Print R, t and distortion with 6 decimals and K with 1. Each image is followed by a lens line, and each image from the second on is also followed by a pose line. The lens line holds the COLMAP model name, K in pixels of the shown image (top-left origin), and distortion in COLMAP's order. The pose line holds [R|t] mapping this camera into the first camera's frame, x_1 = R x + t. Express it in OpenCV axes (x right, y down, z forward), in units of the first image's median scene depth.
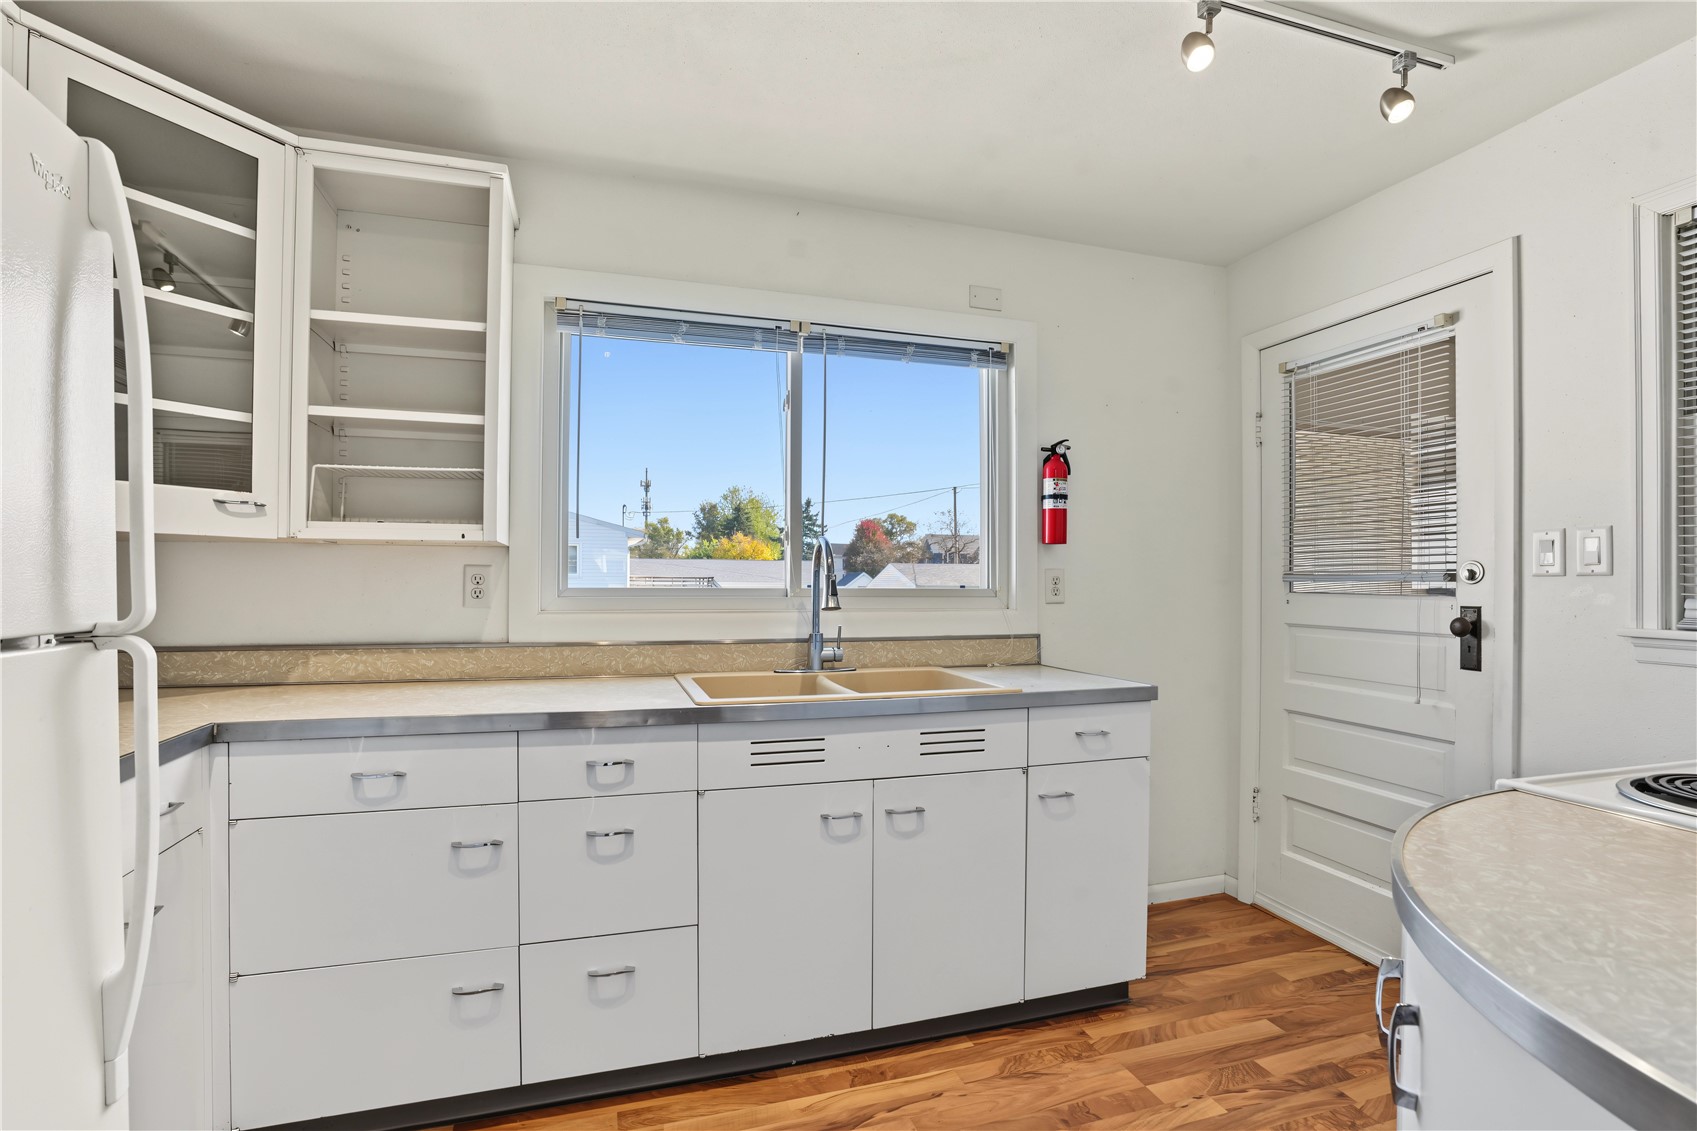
lens RADIAL K [[784.6, 0, 857.0], [0, 784.6, 576.4], [0, 0, 1]] dist [-0.053610, 0.006469]
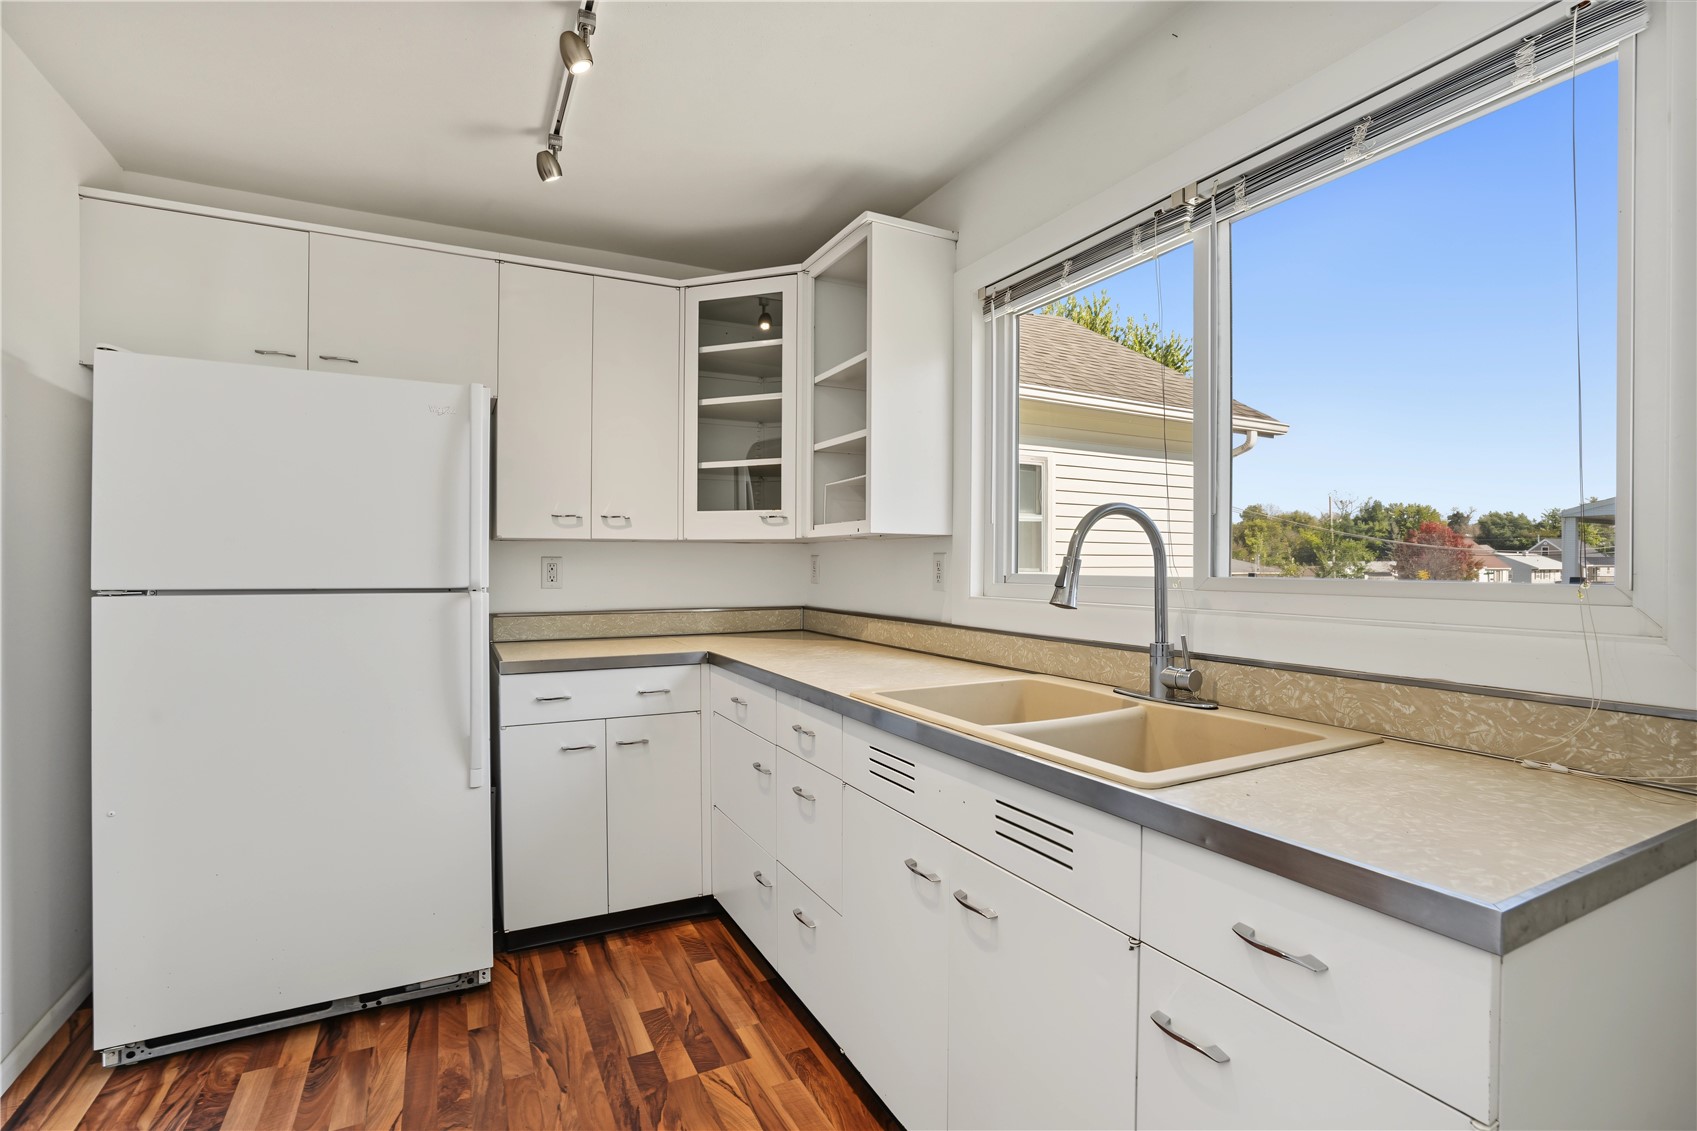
lens RADIAL K [[784.6, 0, 855.9], [0, 784.6, 567.1], [0, 0, 1]] dist [-0.053610, 0.006469]
pose [[0.170132, -0.002175, -0.985419, 0.669828], [0.003841, 0.999991, -0.001544, 0.007326], [0.985414, -0.003522, 0.170139, 0.740895]]
